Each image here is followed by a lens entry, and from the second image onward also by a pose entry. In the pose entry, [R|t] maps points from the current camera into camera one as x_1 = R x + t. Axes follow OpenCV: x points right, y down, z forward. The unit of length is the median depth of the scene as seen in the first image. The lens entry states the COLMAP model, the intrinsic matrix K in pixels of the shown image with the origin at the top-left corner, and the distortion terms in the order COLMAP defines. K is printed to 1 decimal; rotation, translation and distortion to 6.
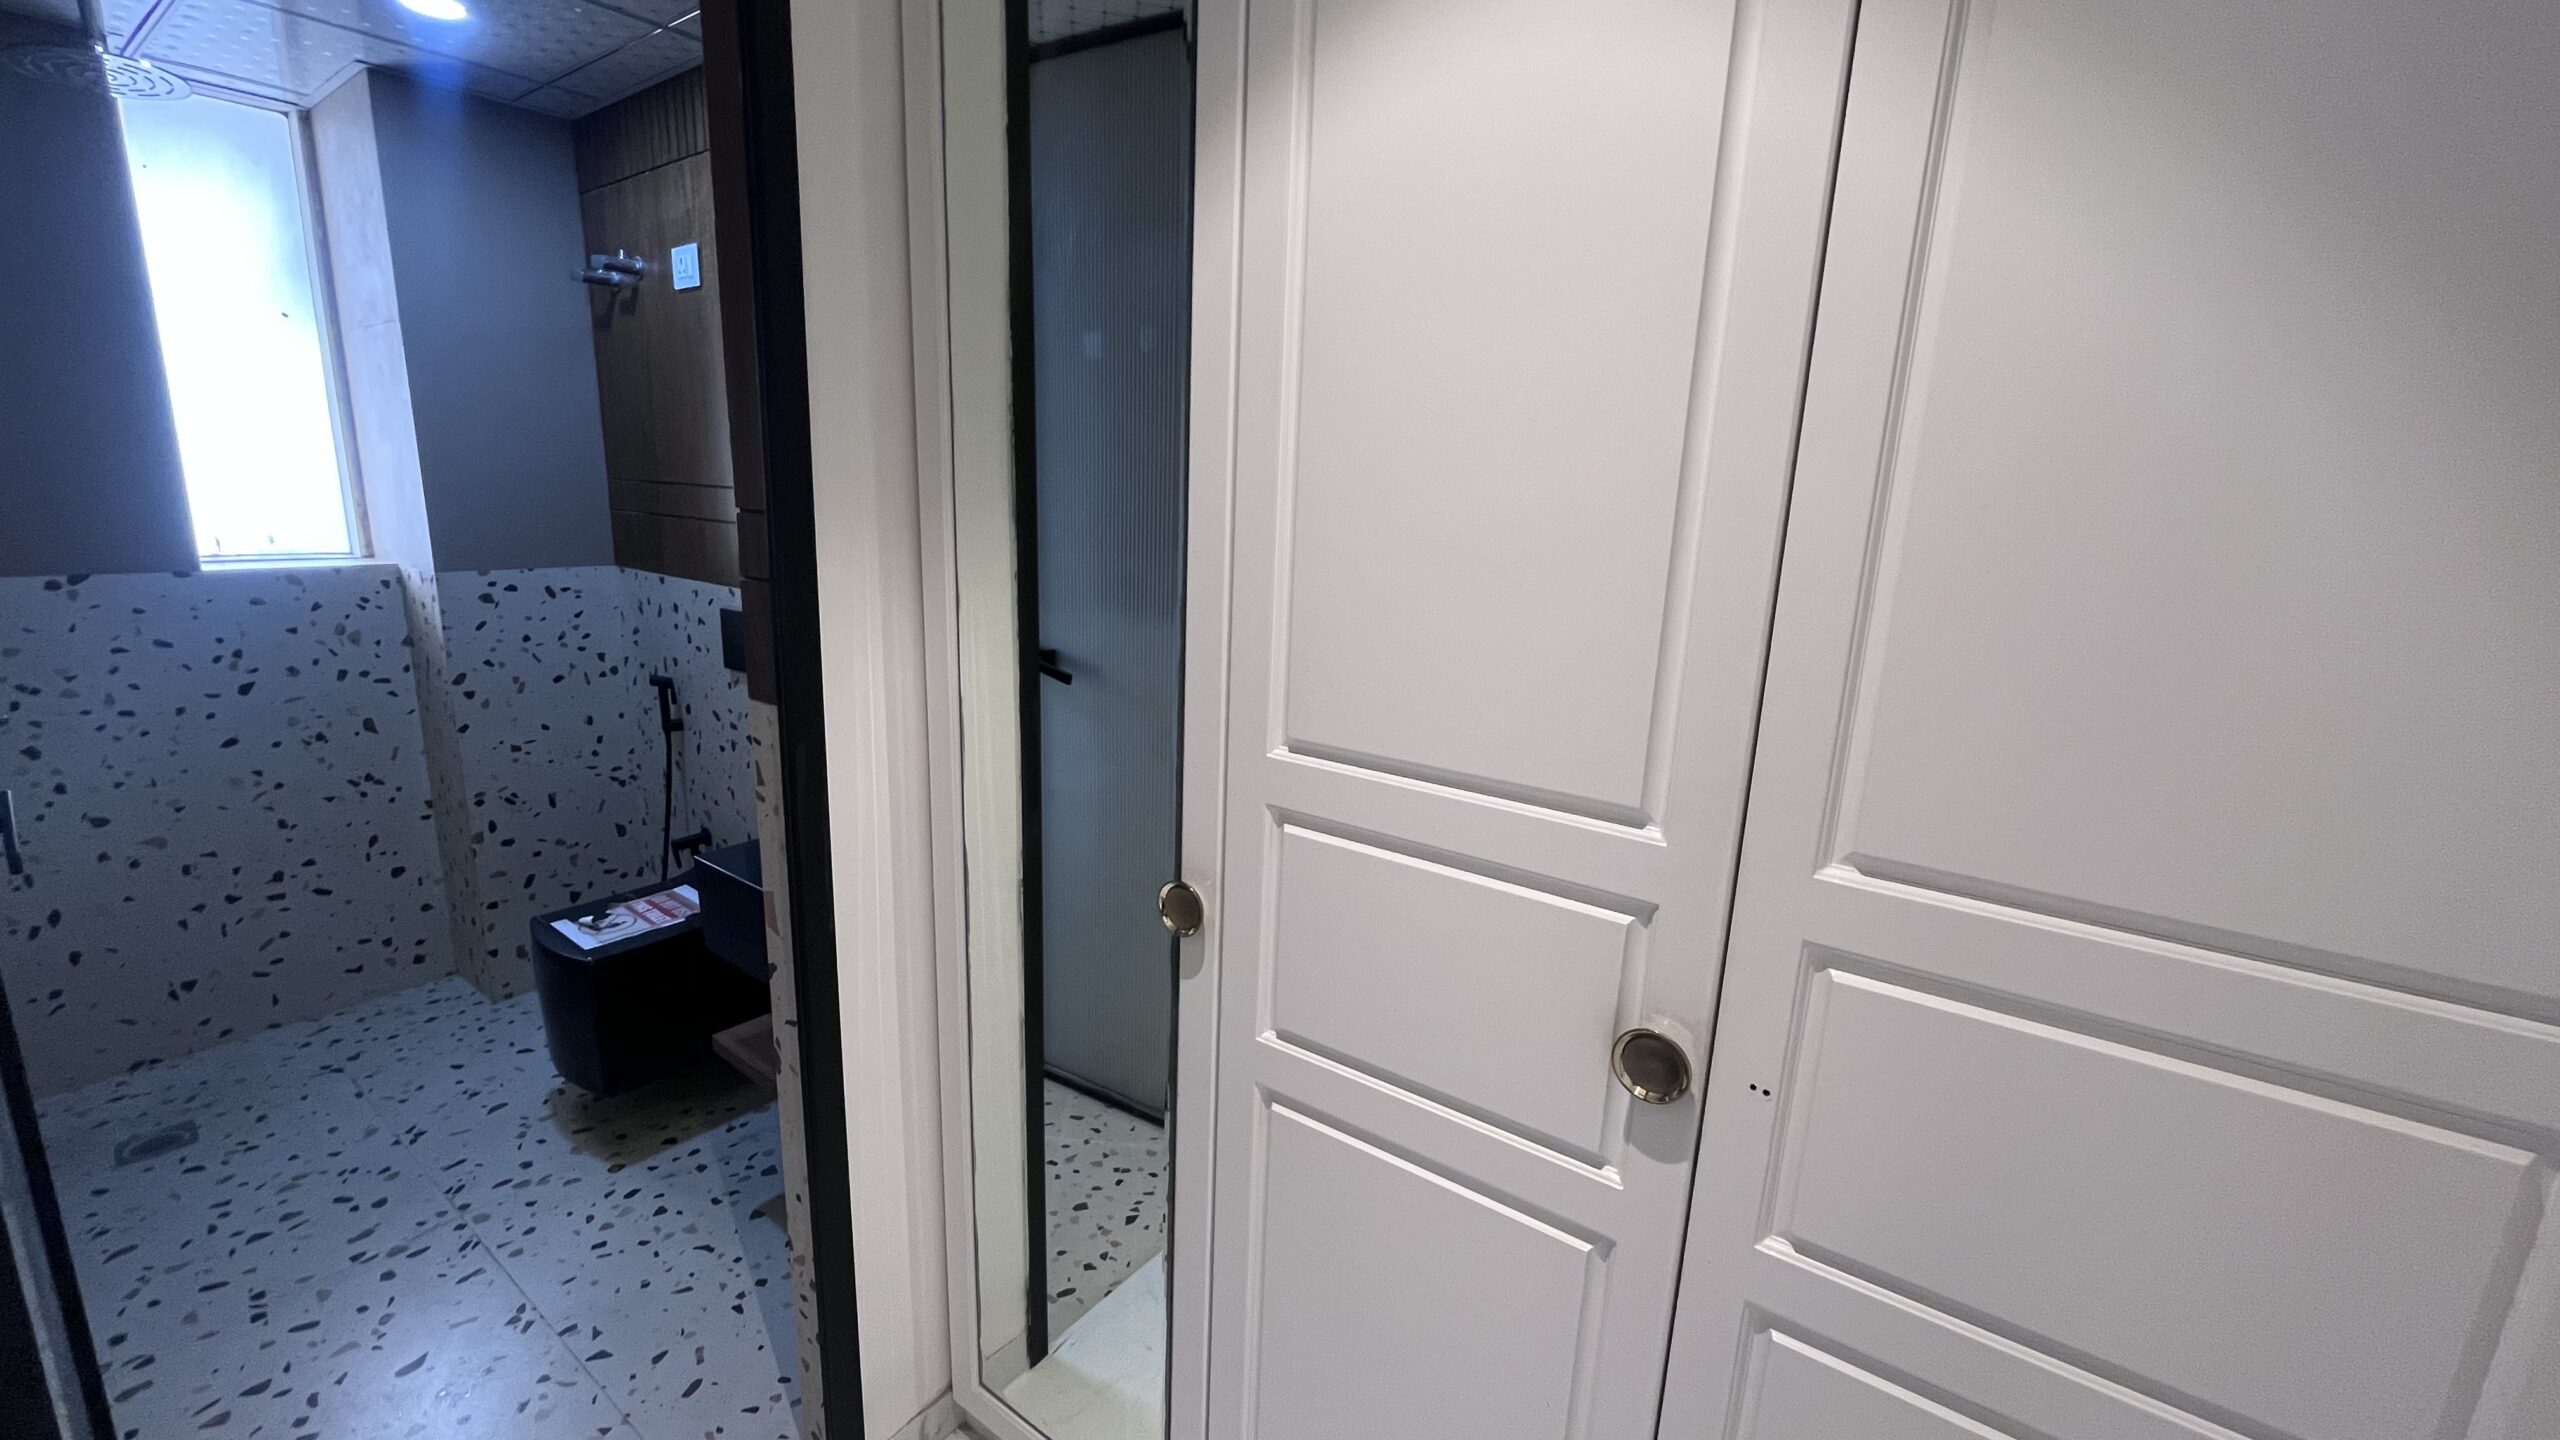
lens RADIAL K [[1043.2, 0, 1282.7], [0, 1043.2, 714.0], [0, 0, 1]] dist [-0.000323, -0.000376]
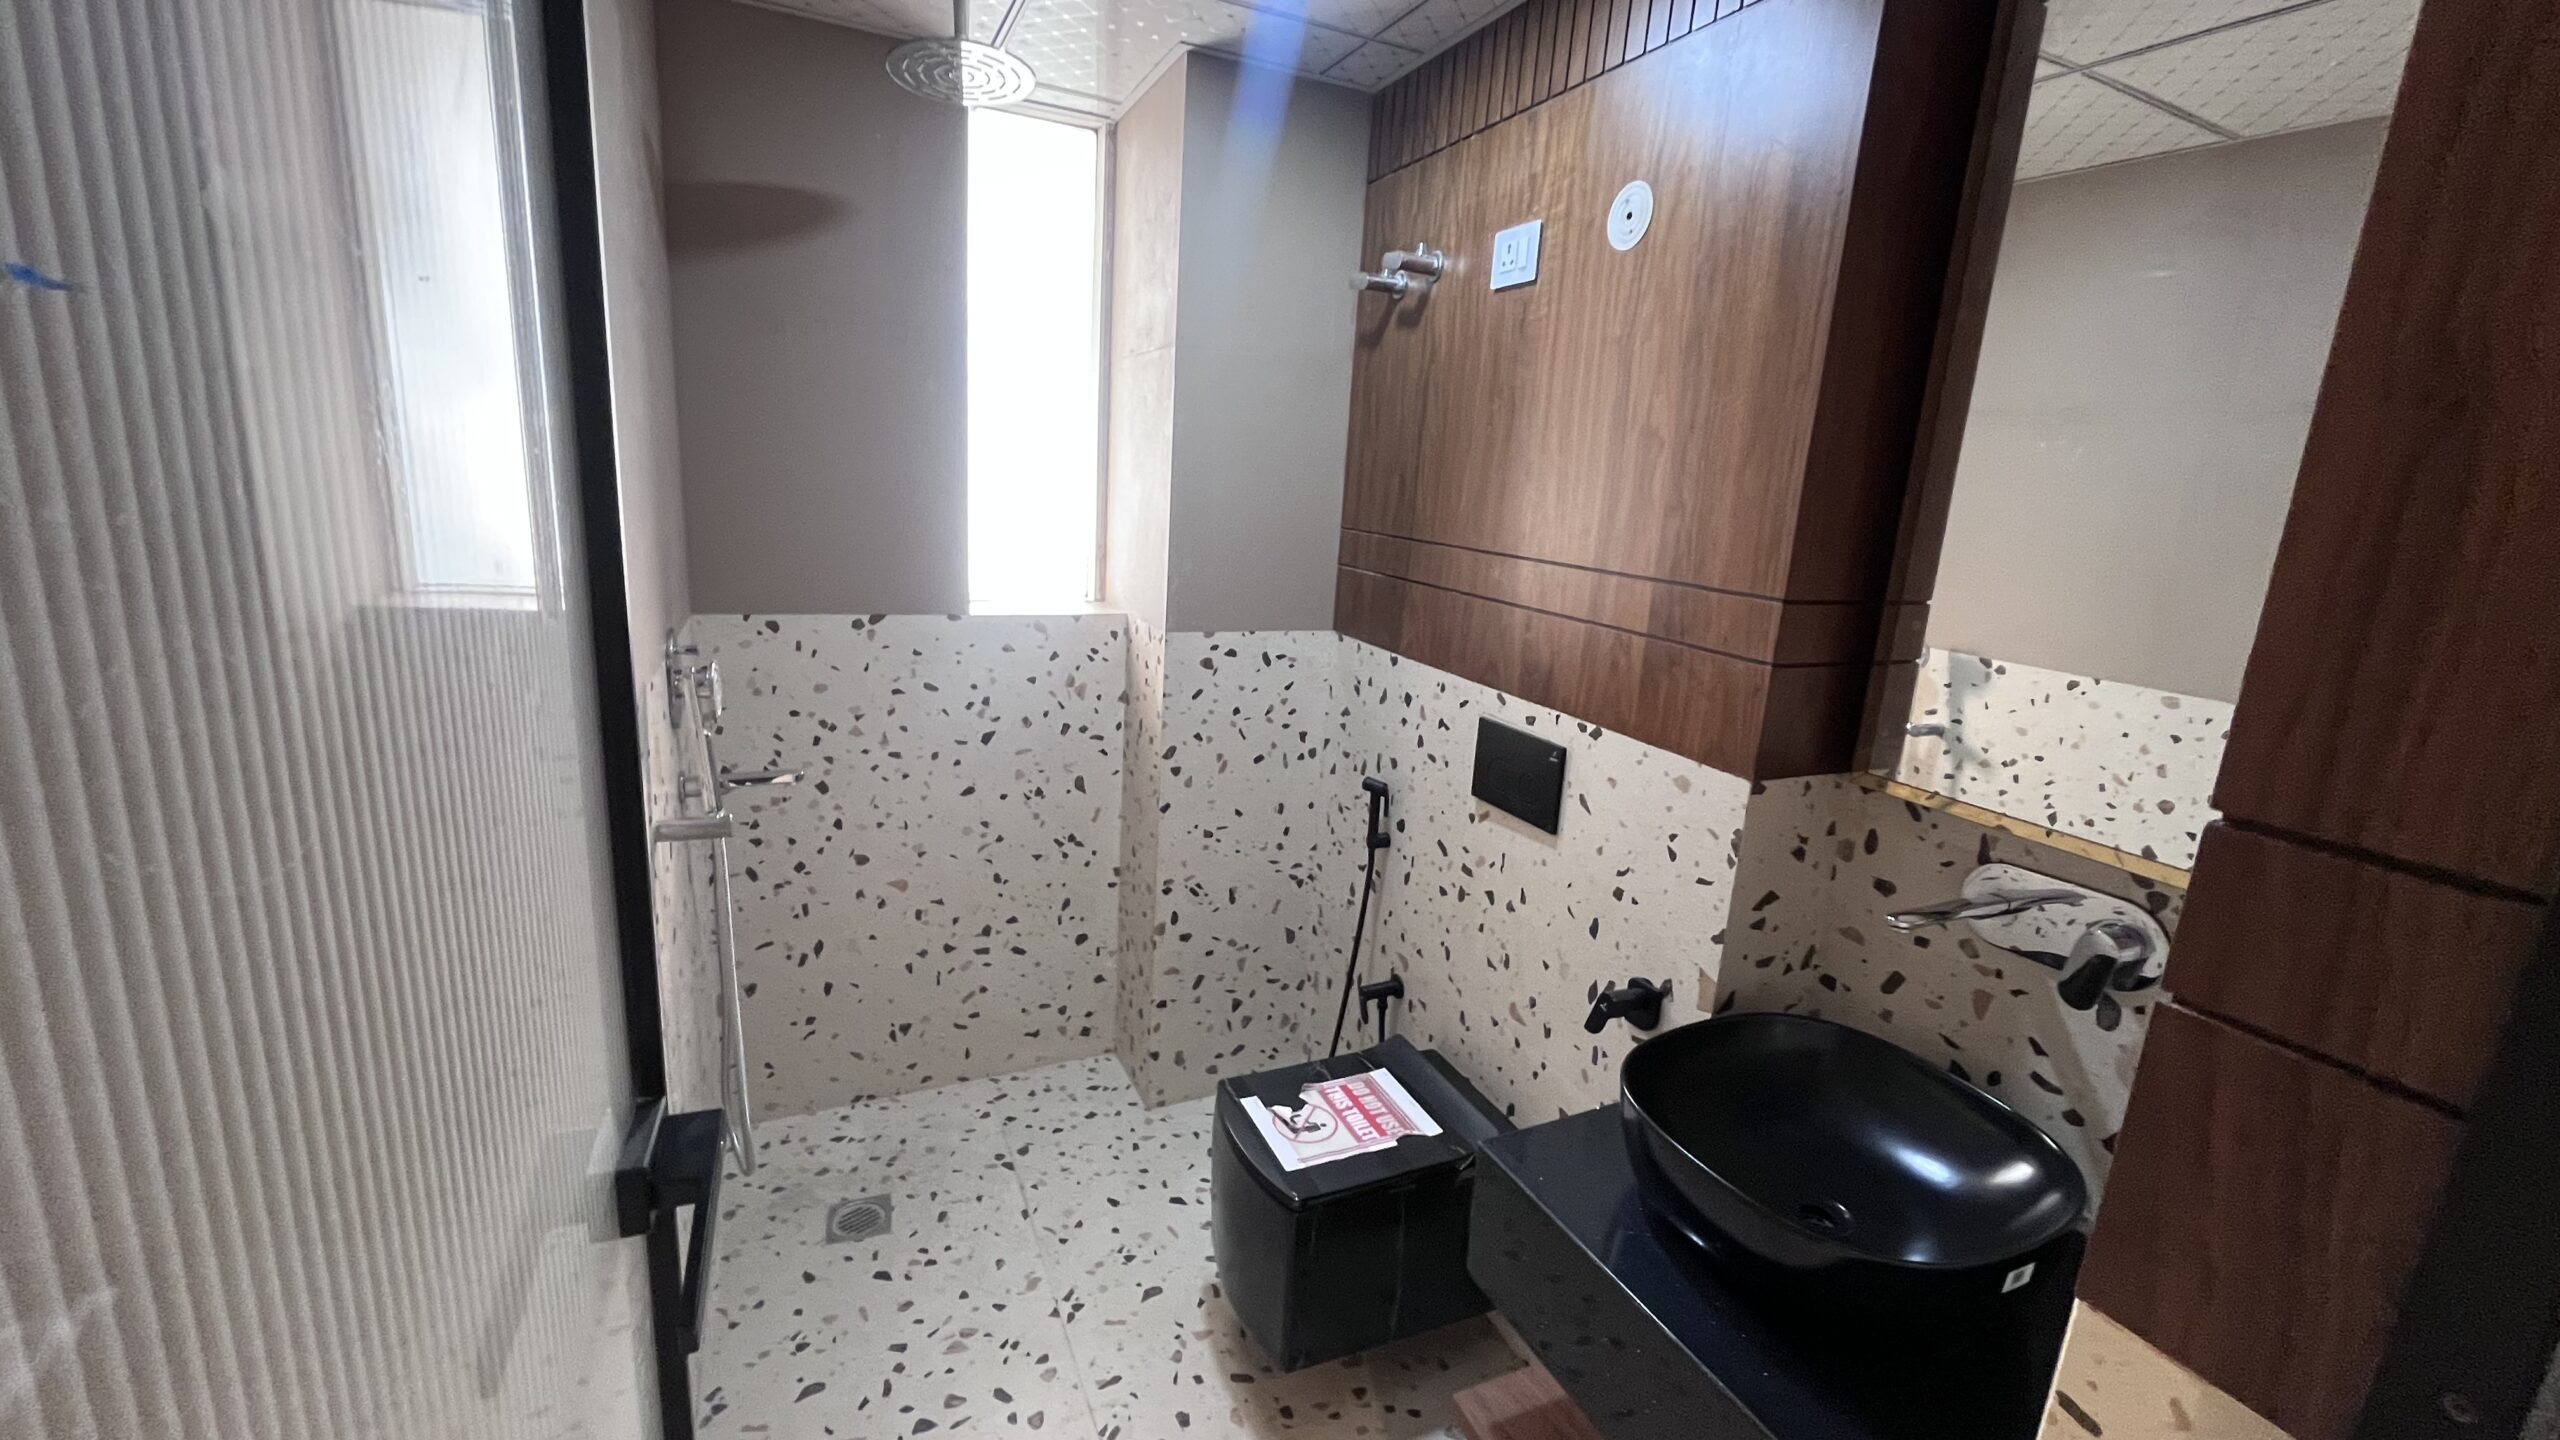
lens RADIAL K [[1043.2, 0, 1282.7], [0, 1043.2, 714.0], [0, 0, 1]] dist [-0.000323, -0.000376]
pose [[0.876618, 0.124712, -0.464745, -0.303773], [-0.132479, 0.991056, 0.016058, -0.092256], [0.462591, 0.047492, 0.885299, 0.267586]]
